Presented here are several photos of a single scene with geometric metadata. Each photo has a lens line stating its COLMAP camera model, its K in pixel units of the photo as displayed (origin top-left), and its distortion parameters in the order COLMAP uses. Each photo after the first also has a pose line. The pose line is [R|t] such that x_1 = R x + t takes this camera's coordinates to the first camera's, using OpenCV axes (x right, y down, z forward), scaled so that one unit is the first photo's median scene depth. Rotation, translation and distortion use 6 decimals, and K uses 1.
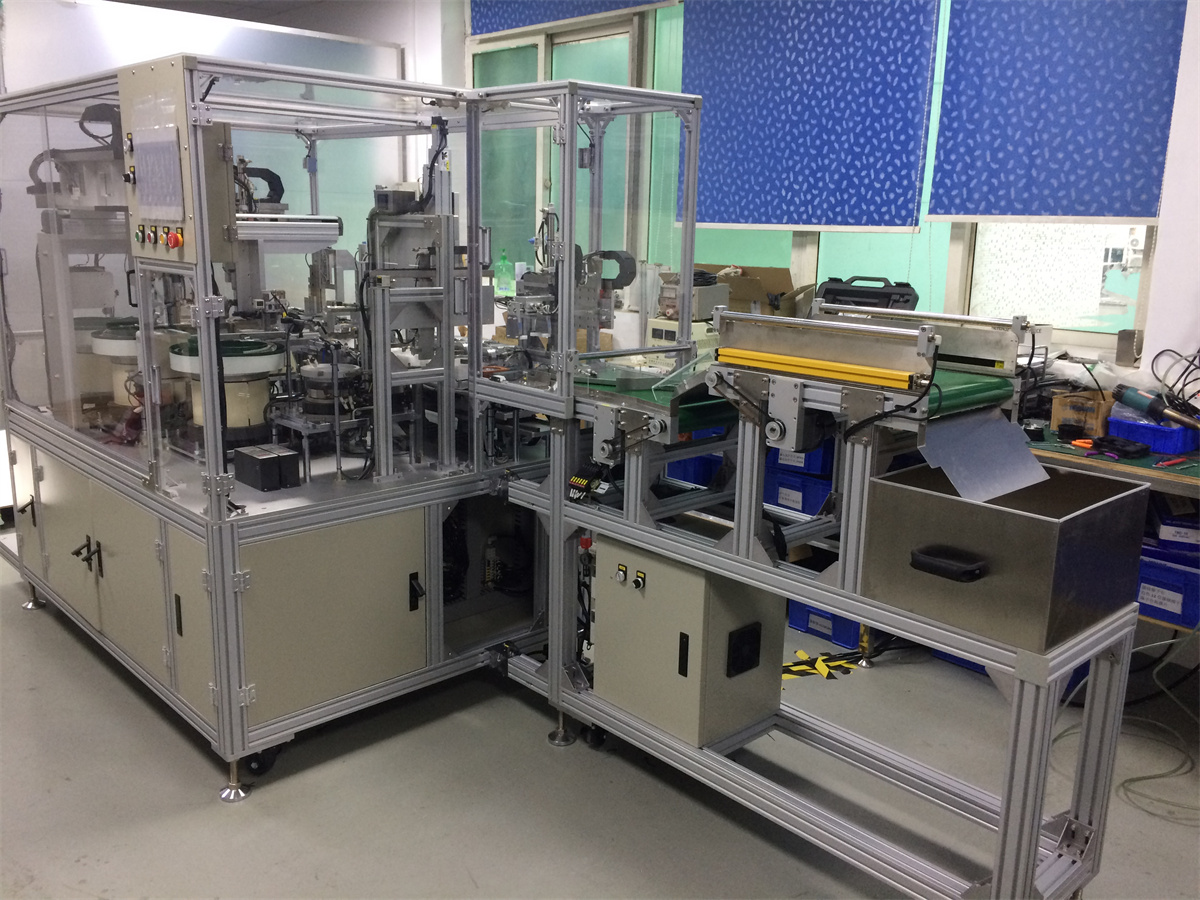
lens RADIAL K [[1045.5, 0, 600.0], [0, 1045.5, 450.0], [0, 0, 1]] dist [0.090328, -0.120206]
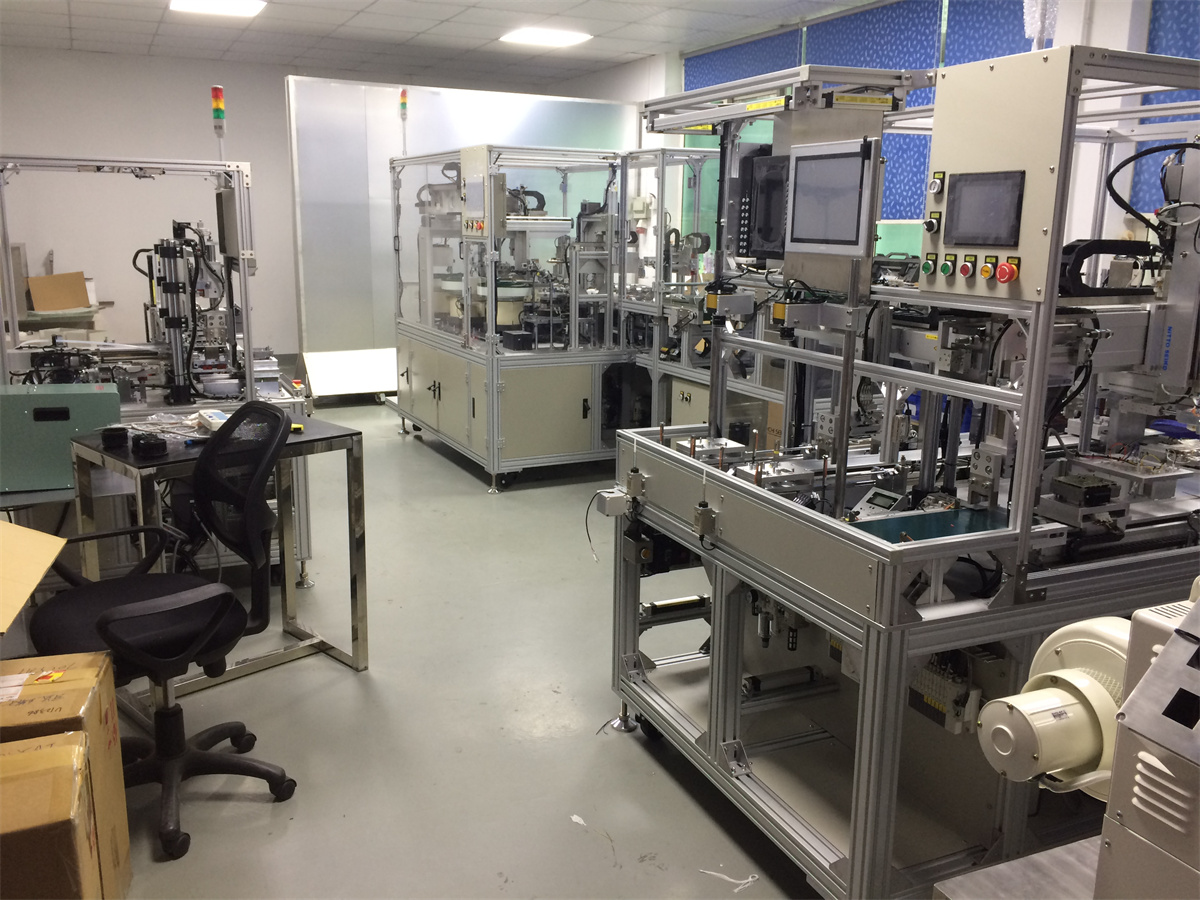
lens RADIAL K [[1045.5, 0, 600.0], [0, 1045.5, 450.0], [0, 0, 1]] dist [0.090328, -0.120206]
pose [[0.959754, 0.052174, -0.275953, 0.374676], [-0.054628, 0.998506, -0.001207, 0.205322], [0.275477, 0.016233, 0.961170, -0.824632]]
